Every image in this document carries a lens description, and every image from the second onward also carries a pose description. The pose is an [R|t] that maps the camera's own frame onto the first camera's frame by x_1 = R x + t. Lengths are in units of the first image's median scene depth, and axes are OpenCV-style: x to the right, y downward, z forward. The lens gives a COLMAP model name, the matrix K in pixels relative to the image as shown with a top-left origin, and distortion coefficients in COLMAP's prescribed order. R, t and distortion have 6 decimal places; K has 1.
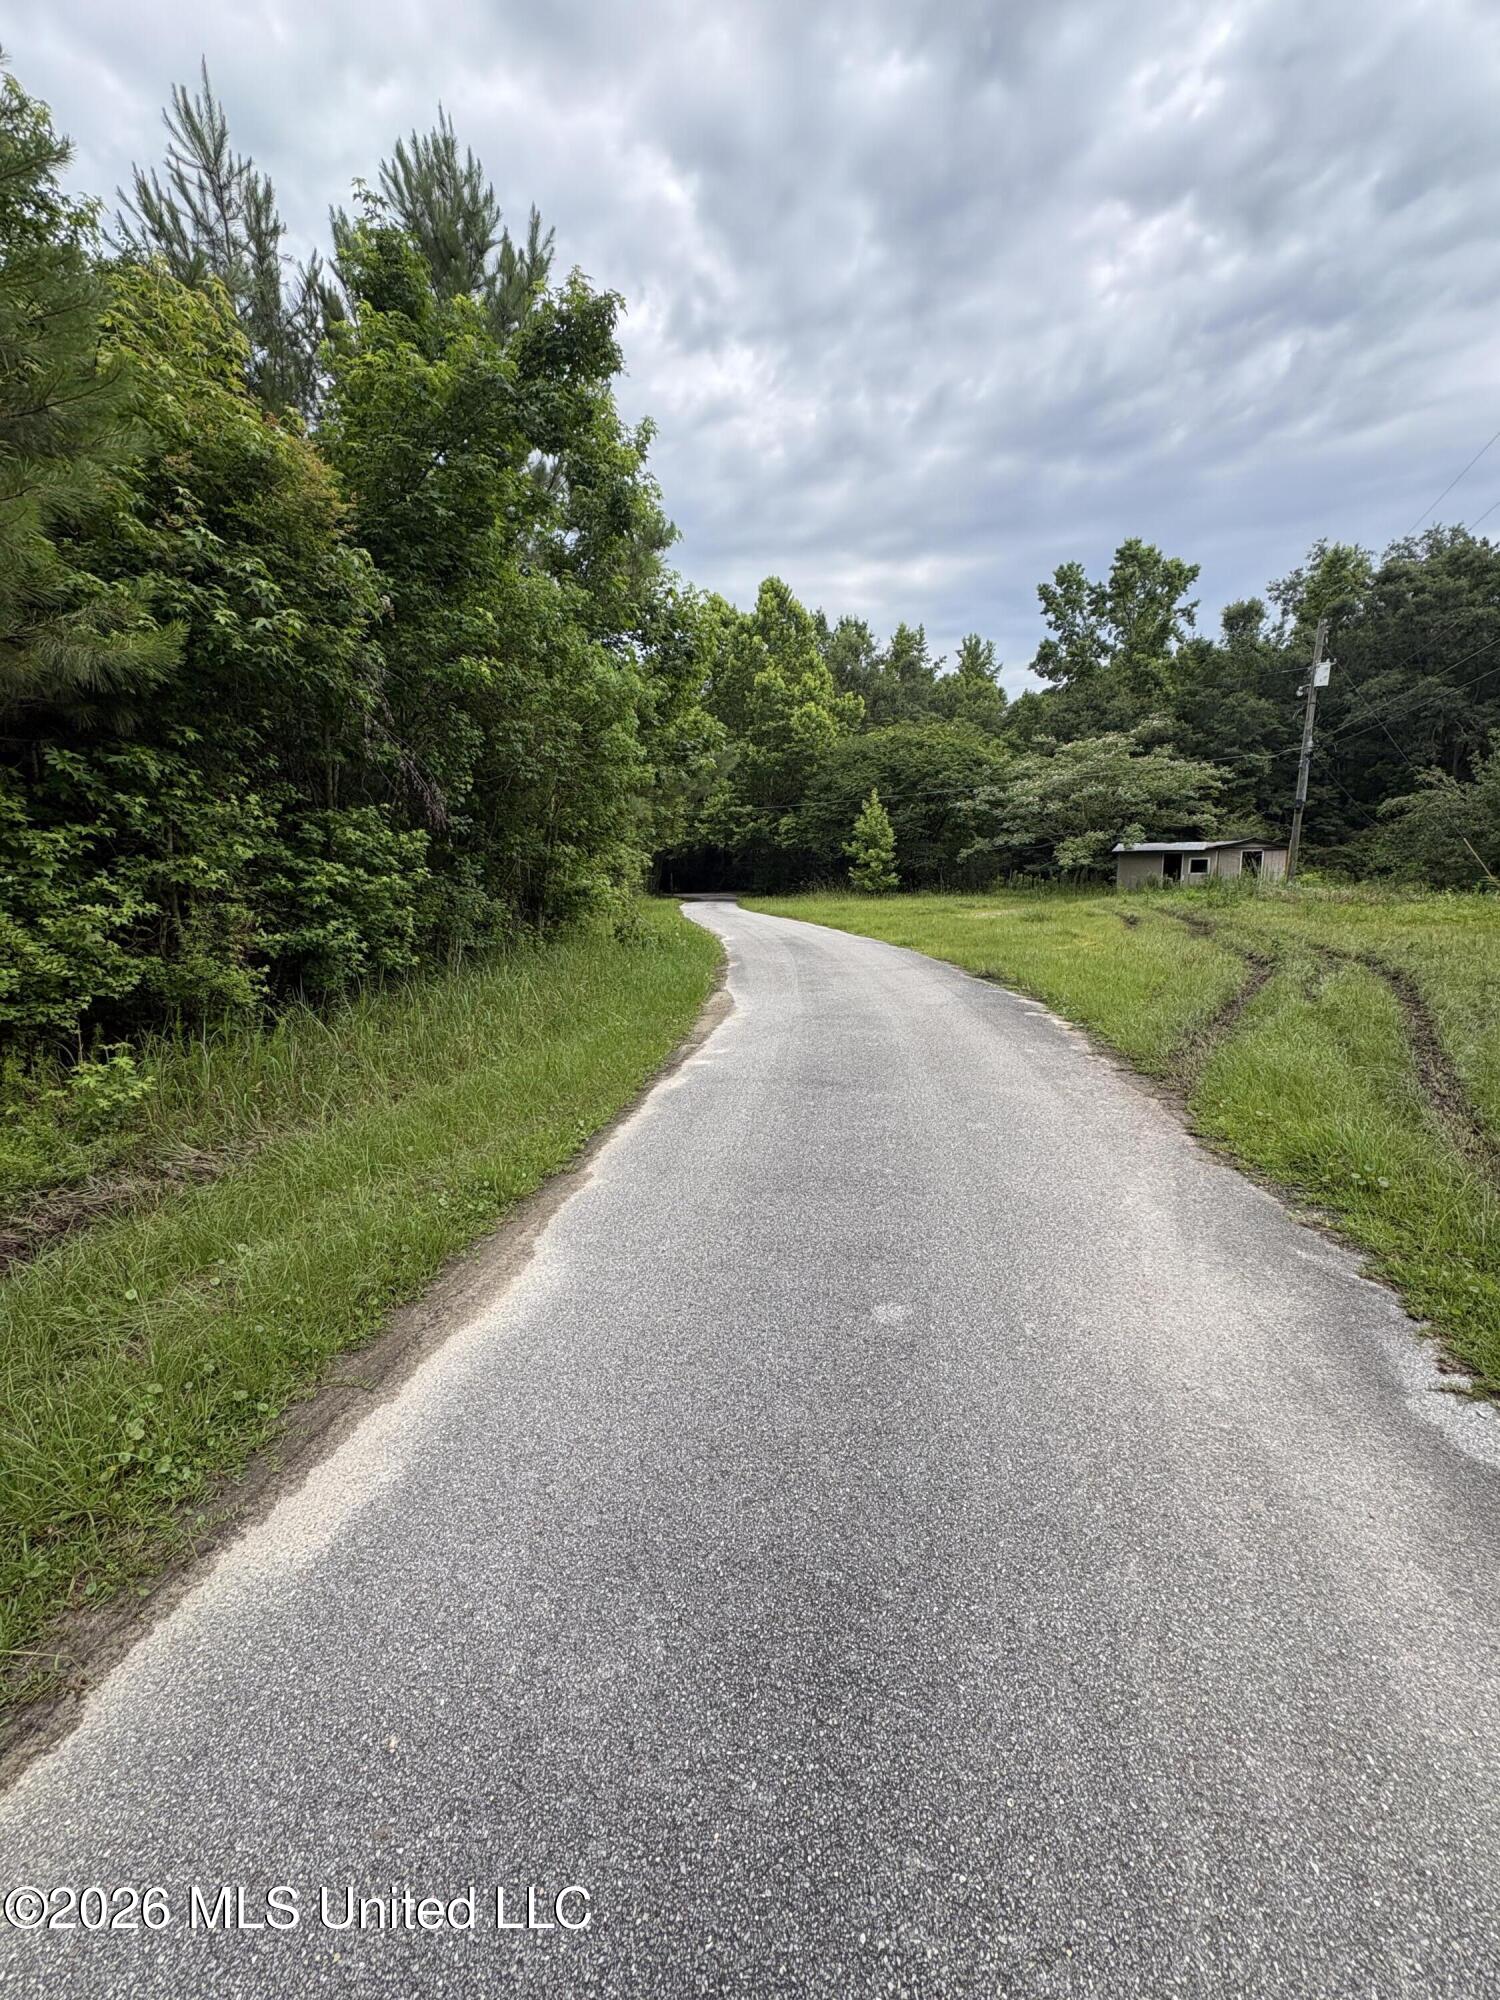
lens RADIAL K [[793.0, 0, 750.0], [0, 793.0, 1000.0], [0, 0, 1]] dist [0.001023, 0.000014]
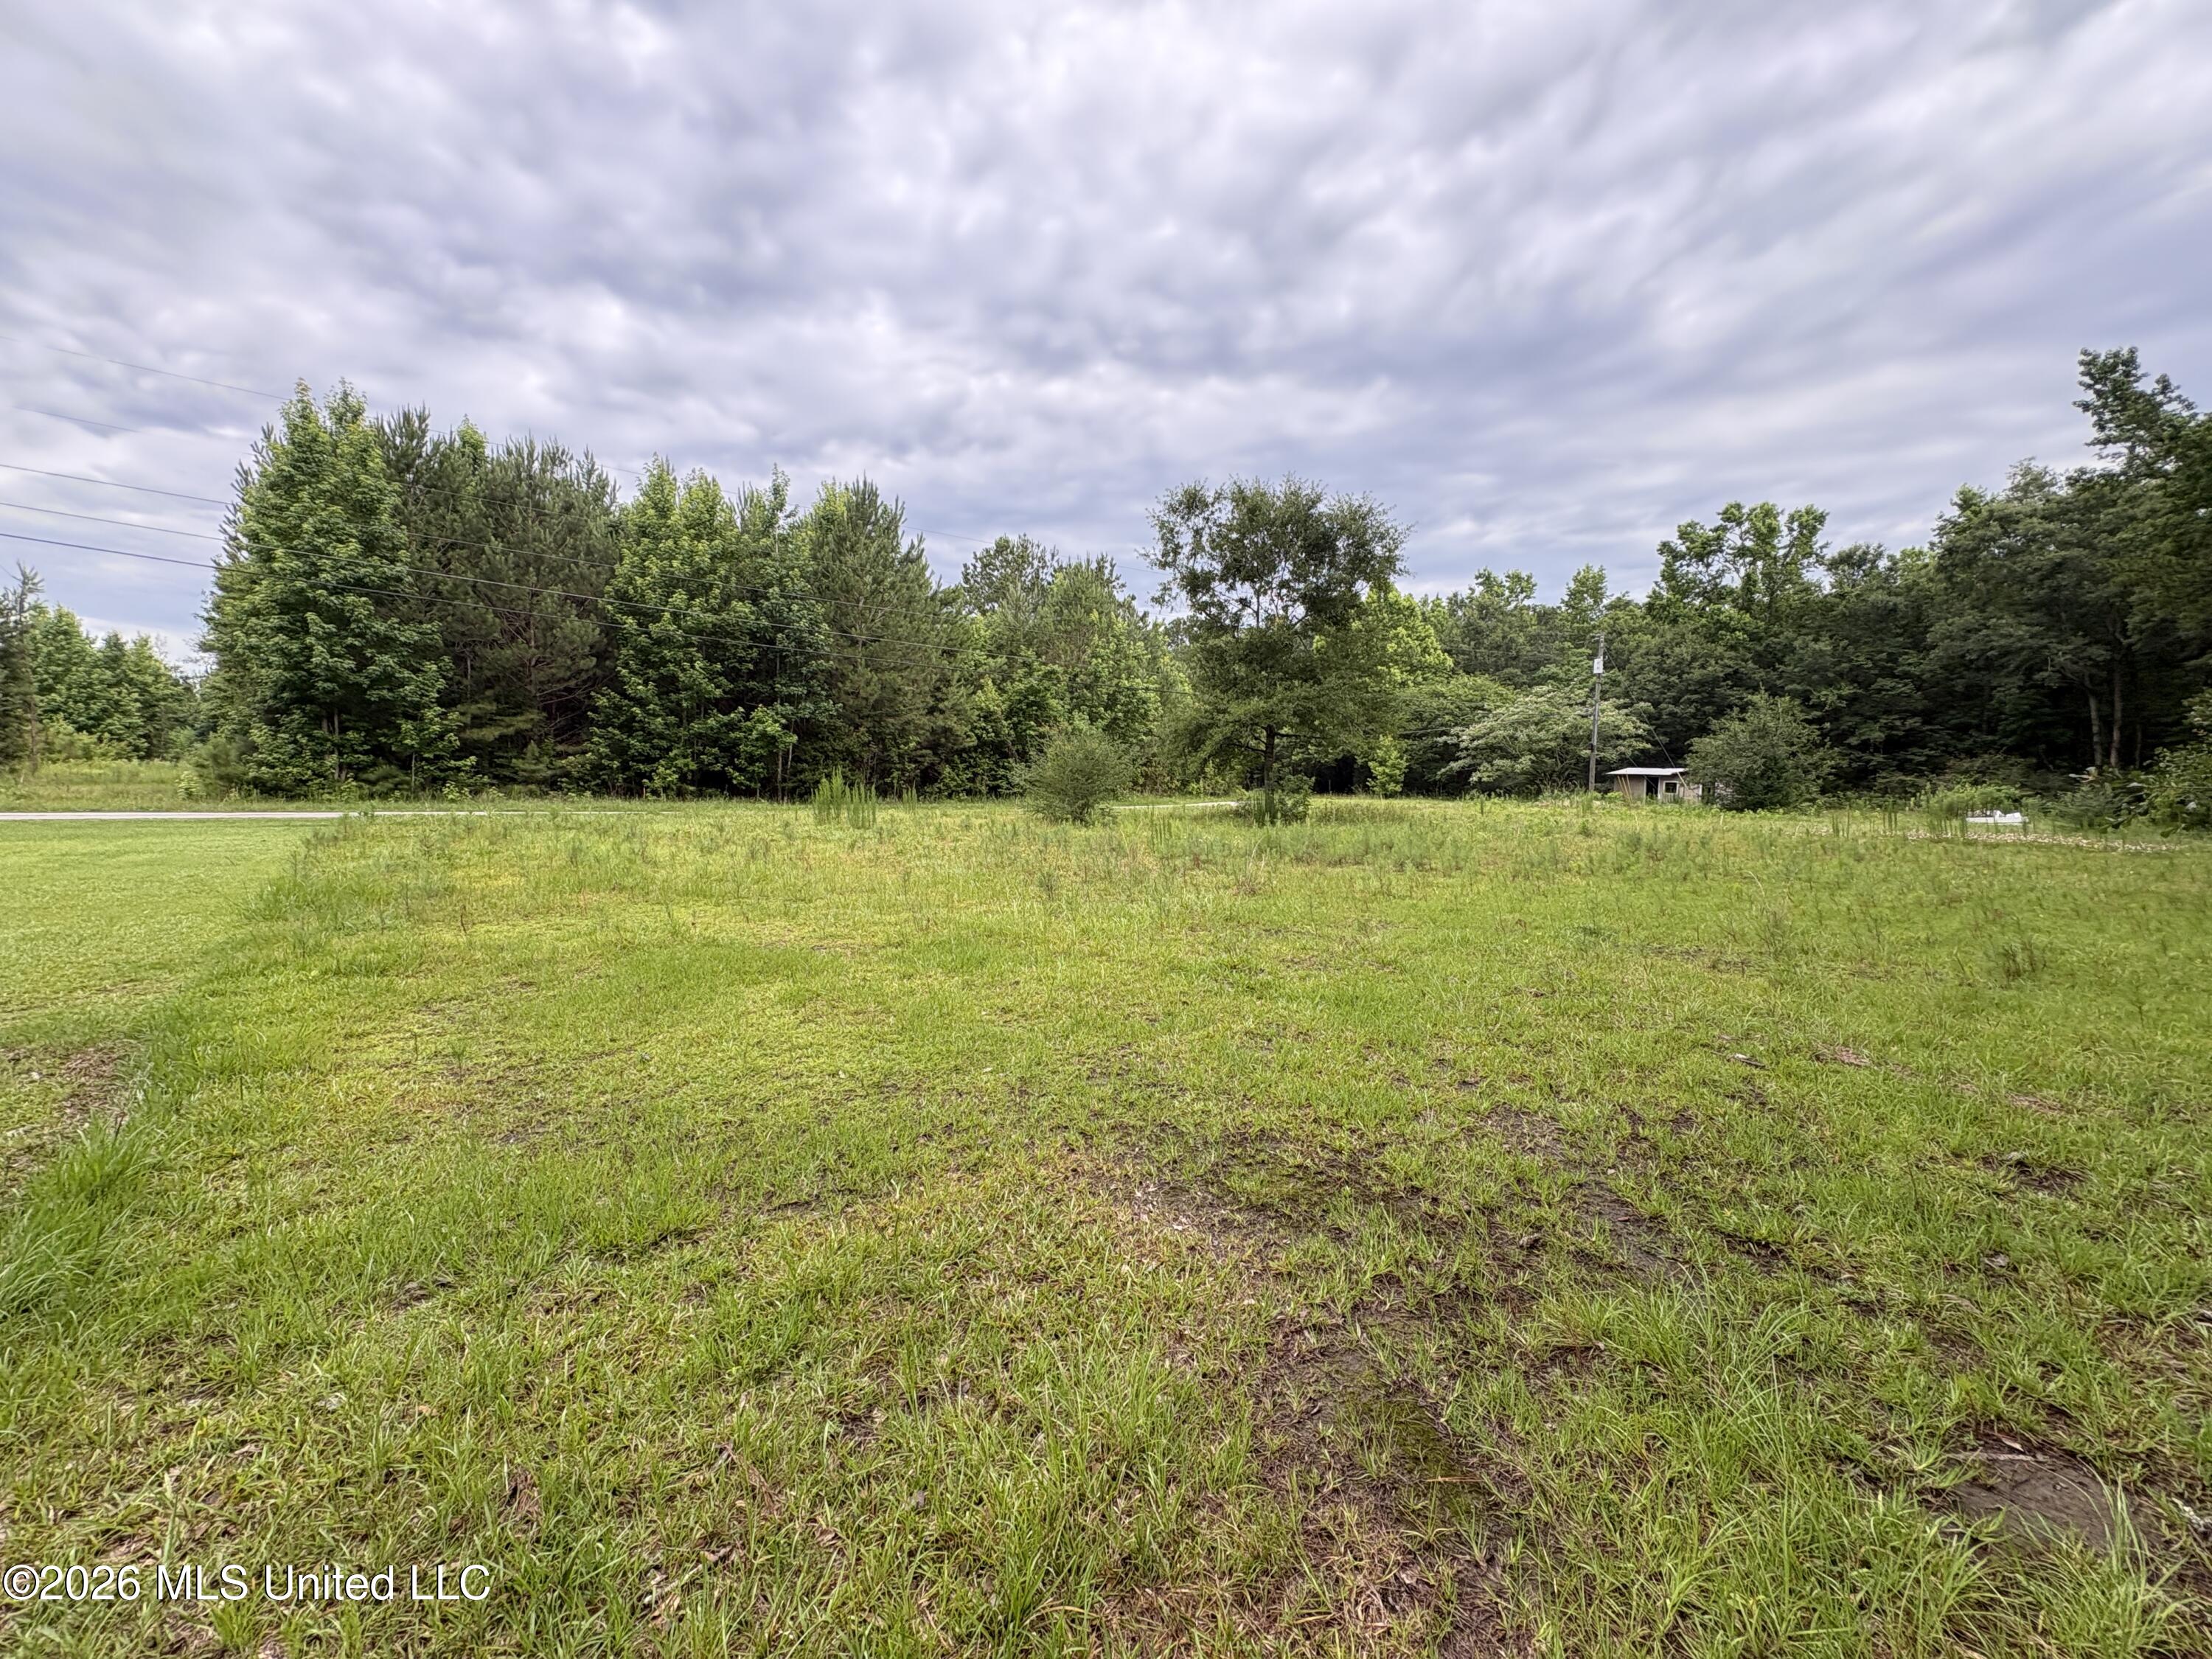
lens RADIAL K [[878.9, 0, 1104.4], [0, 878.9, 827.5], [0, 0, 1]] dist [-0.001230, 0.000258]
pose [[0.824211, 0.063590, -0.562701, 0.560420], [-0.122046, 0.990270, -0.066858, 0.086790], [0.552974, 0.123780, 0.823953, -0.570596]]
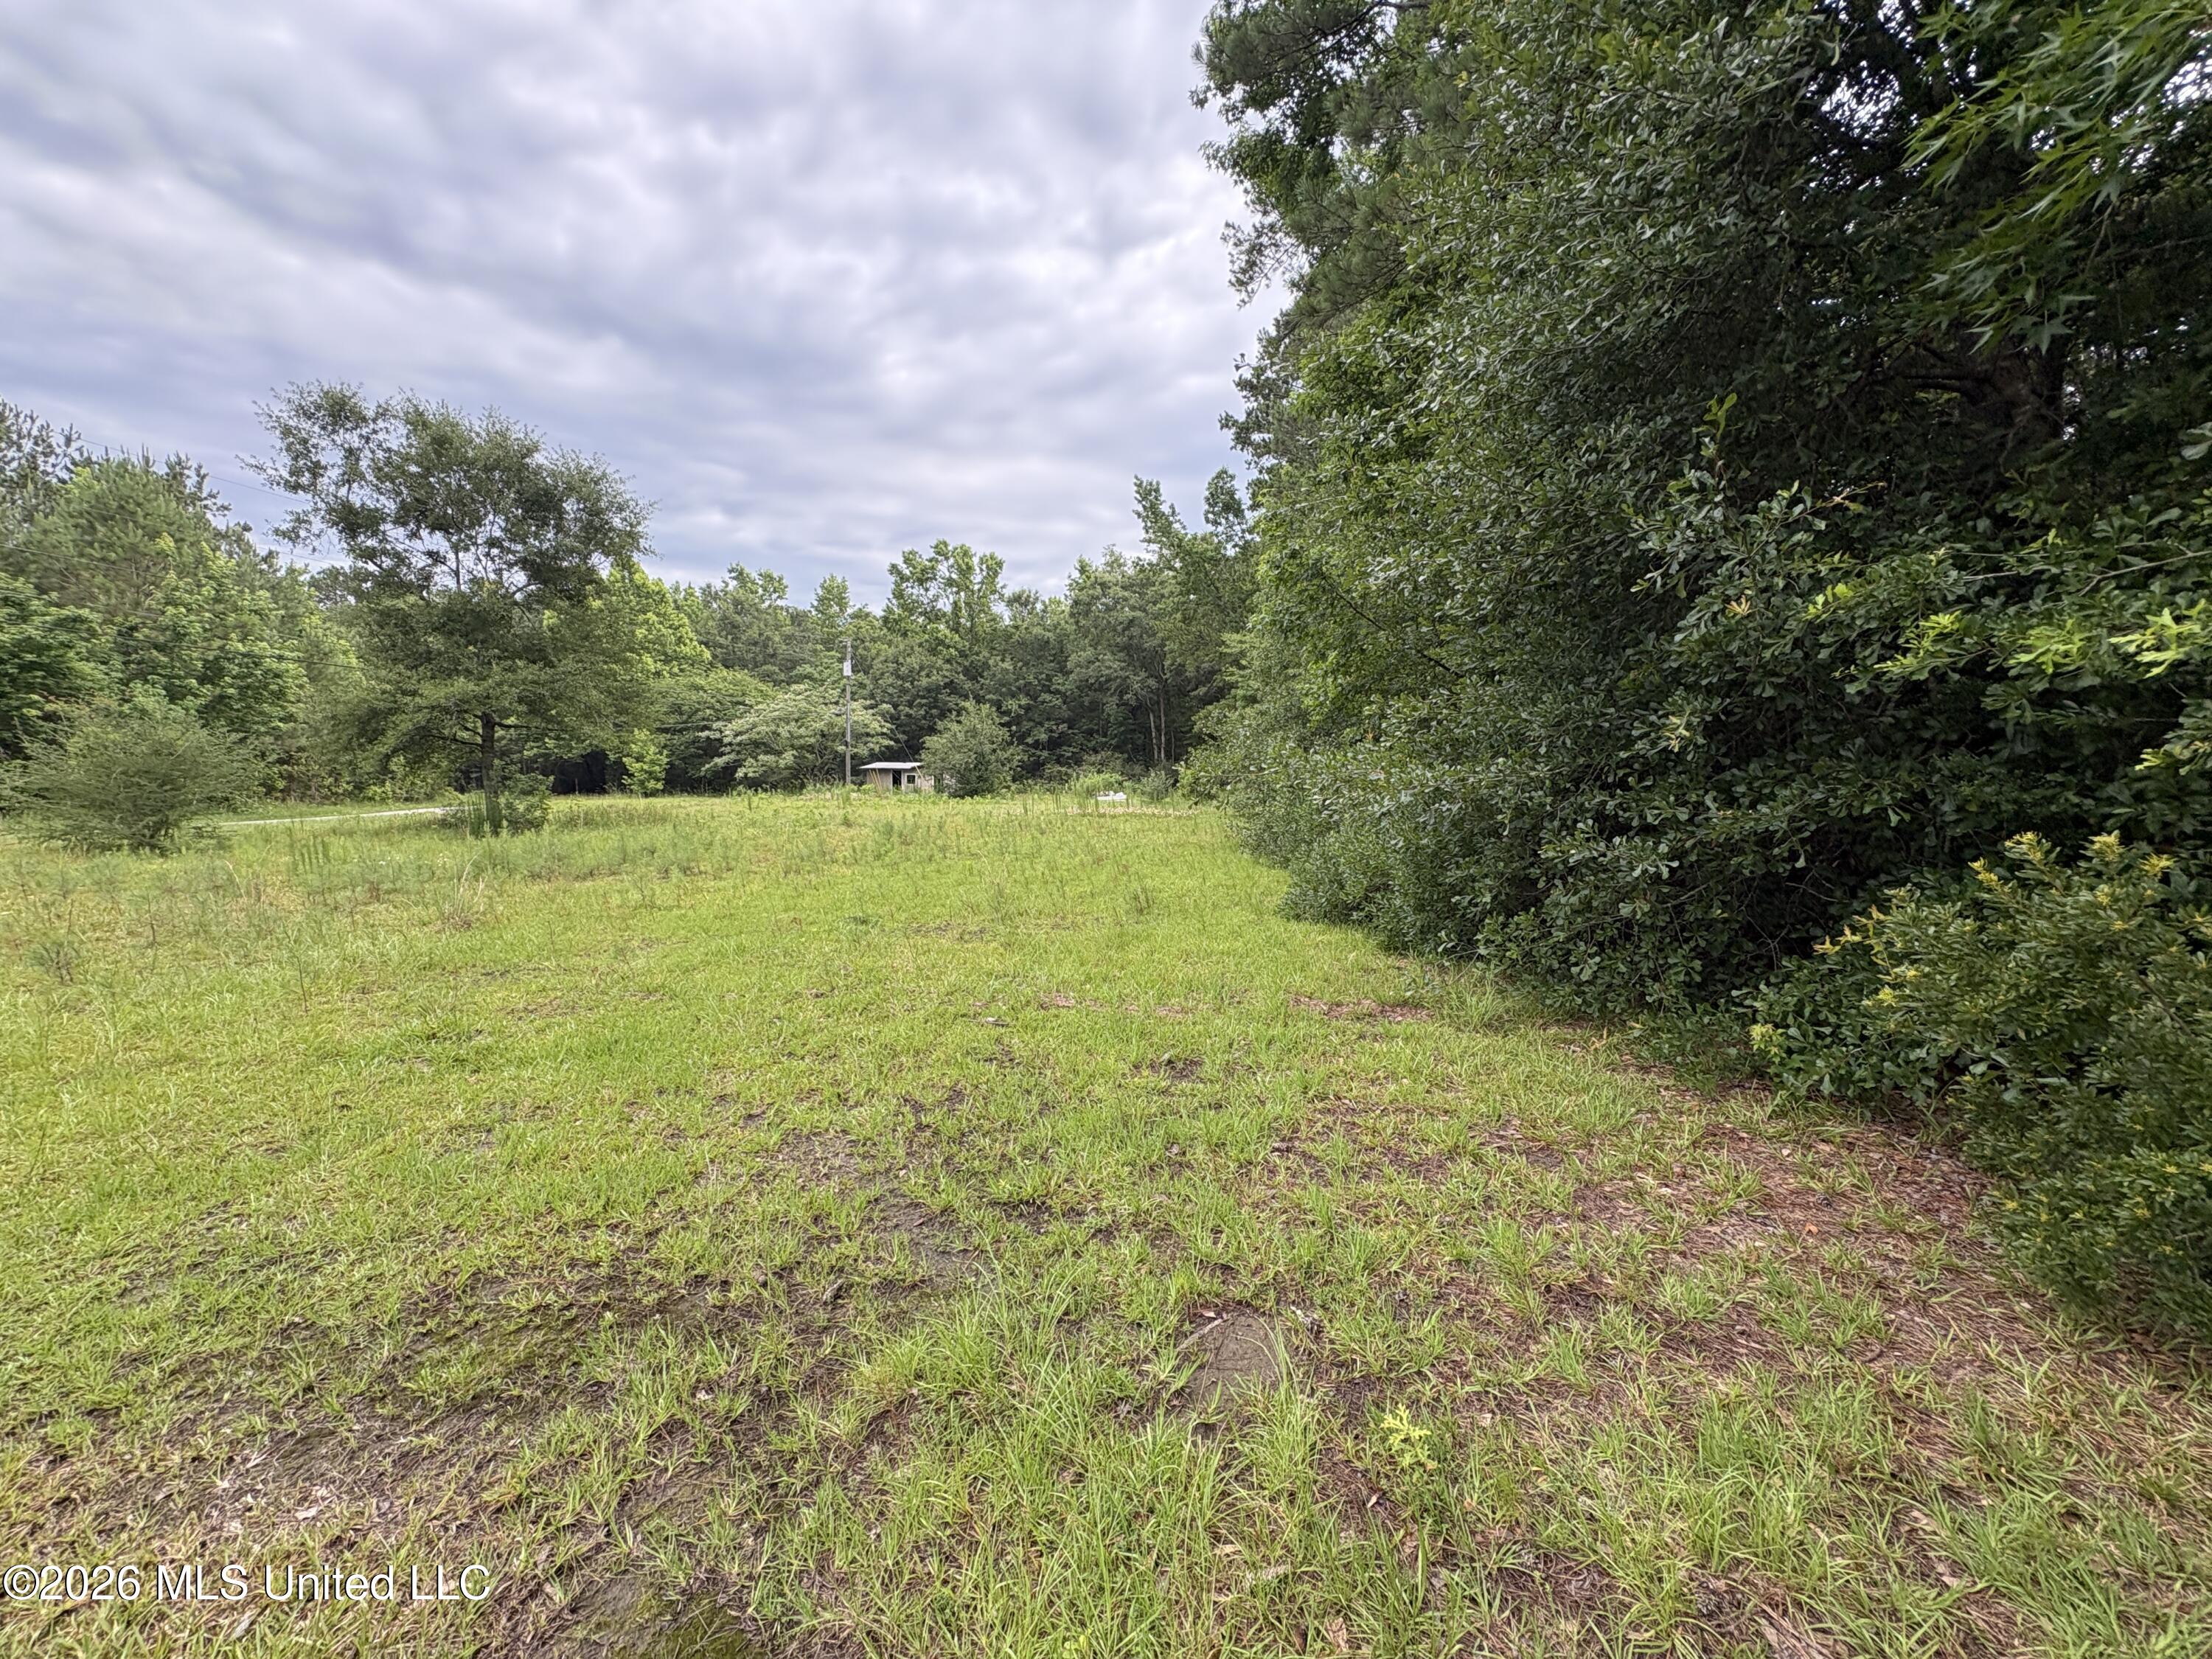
lens RADIAL K [[878.9, 0, 1104.4], [0, 878.9, 827.5], [0, 0, 1]] dist [-0.001230, 0.000258]
pose [[0.982066, 0.004942, 0.188474, 0.557576], [0.015346, 0.994245, -0.106029, 0.083877], [-0.187913, 0.107019, 0.976338, -0.556040]]
